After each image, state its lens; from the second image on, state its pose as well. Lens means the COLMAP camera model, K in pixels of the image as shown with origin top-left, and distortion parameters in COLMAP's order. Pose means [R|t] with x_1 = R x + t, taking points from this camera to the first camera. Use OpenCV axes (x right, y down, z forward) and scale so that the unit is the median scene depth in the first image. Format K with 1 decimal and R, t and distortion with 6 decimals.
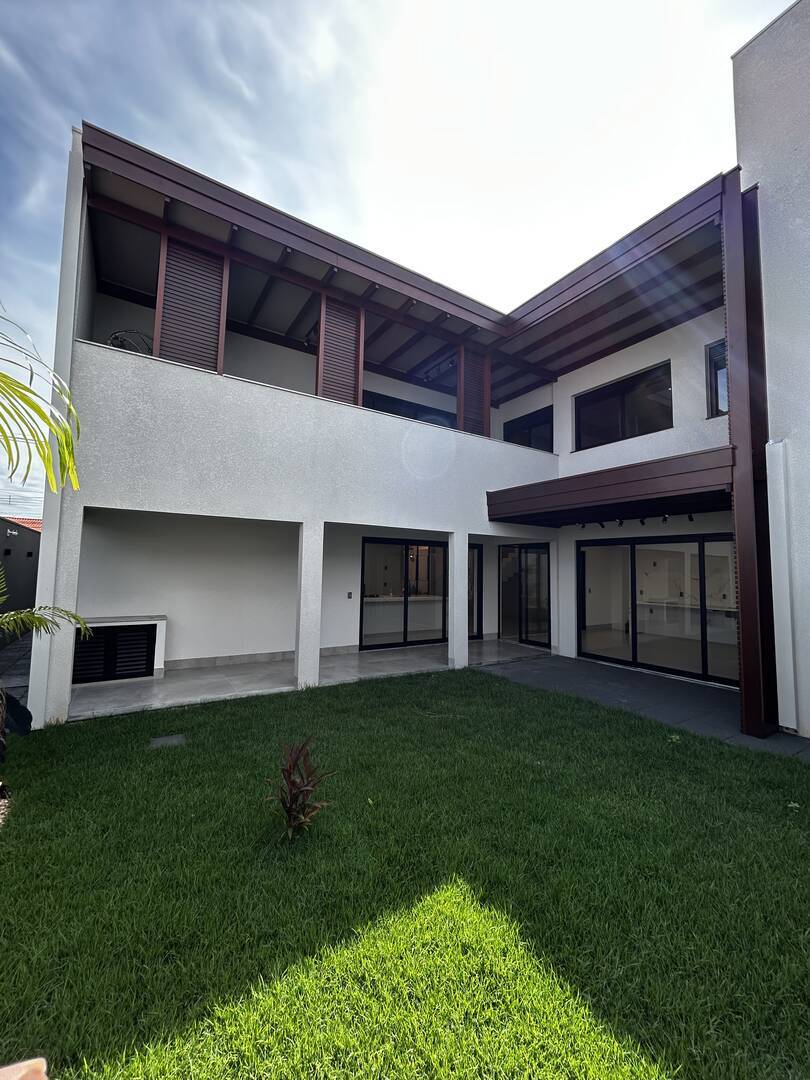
lens RADIAL K [[434.1, 0, 405.1], [0, 434.1, 537.1], [0, 0, 1]] dist [-0.001101, 0.000383]
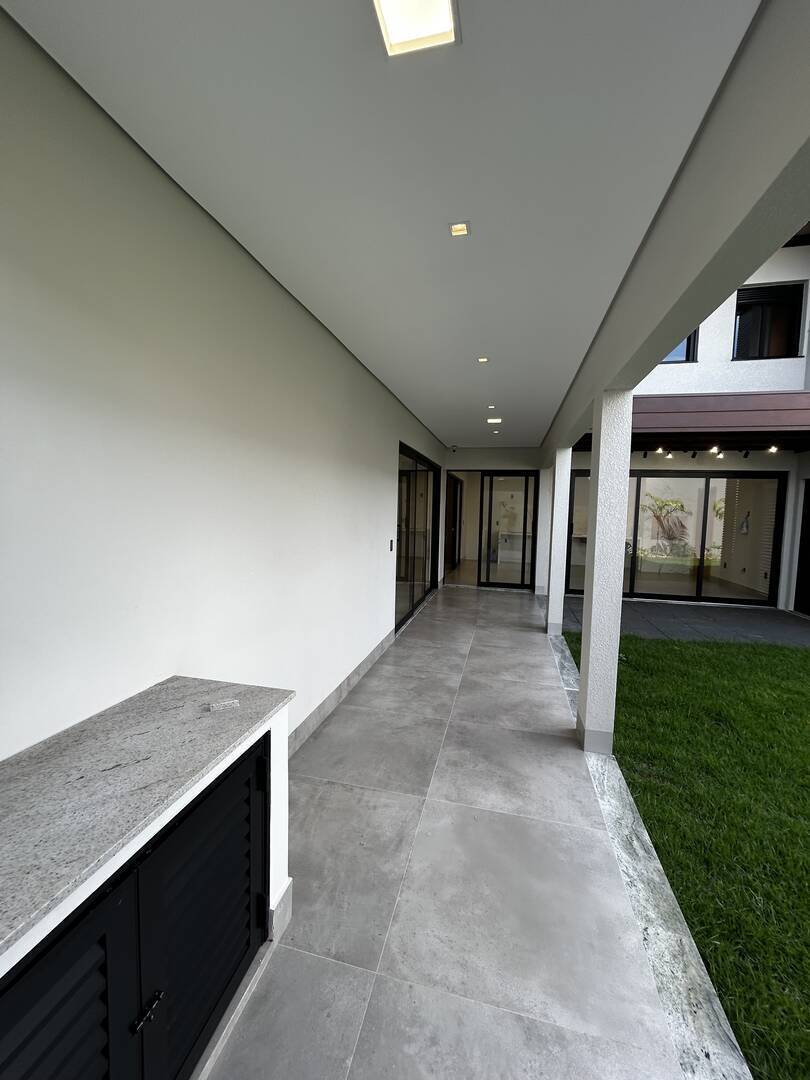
lens RADIAL K [[434.1, 0, 405.1], [0, 434.1, 537.1], [0, 0, 1]] dist [-0.001101, 0.000383]
pose [[0.718460, -0.048774, 0.693856, -0.568814], [-0.063501, 0.988773, 0.135258, 0.054001], [-0.692663, -0.141238, 0.707297, 0.676205]]
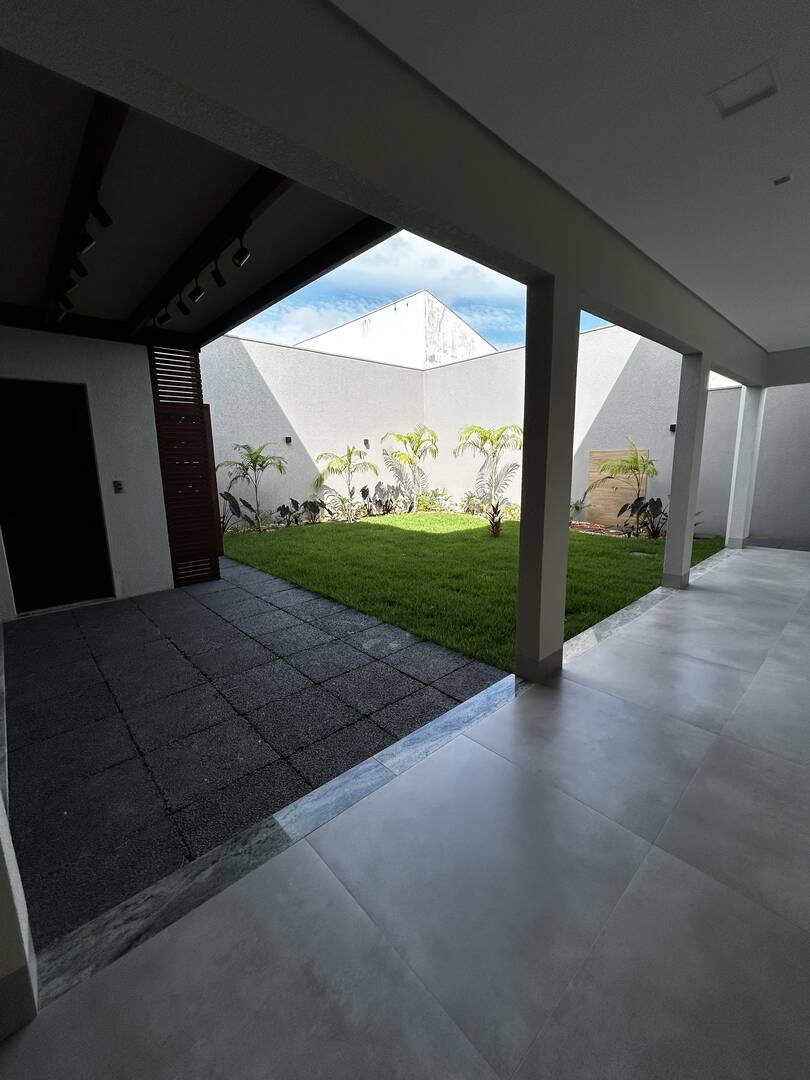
lens RADIAL K [[441.5, 0, 408.5], [0, 441.5, 537.0], [0, 0, 1]] dist [0.000898, 0.000156]
pose [[-0.983765, 0.031761, -0.176629, 0.252096], [0.014780, 0.995210, 0.096639, 0.139882], [0.178853, 0.092459, -0.979522, 1.312339]]
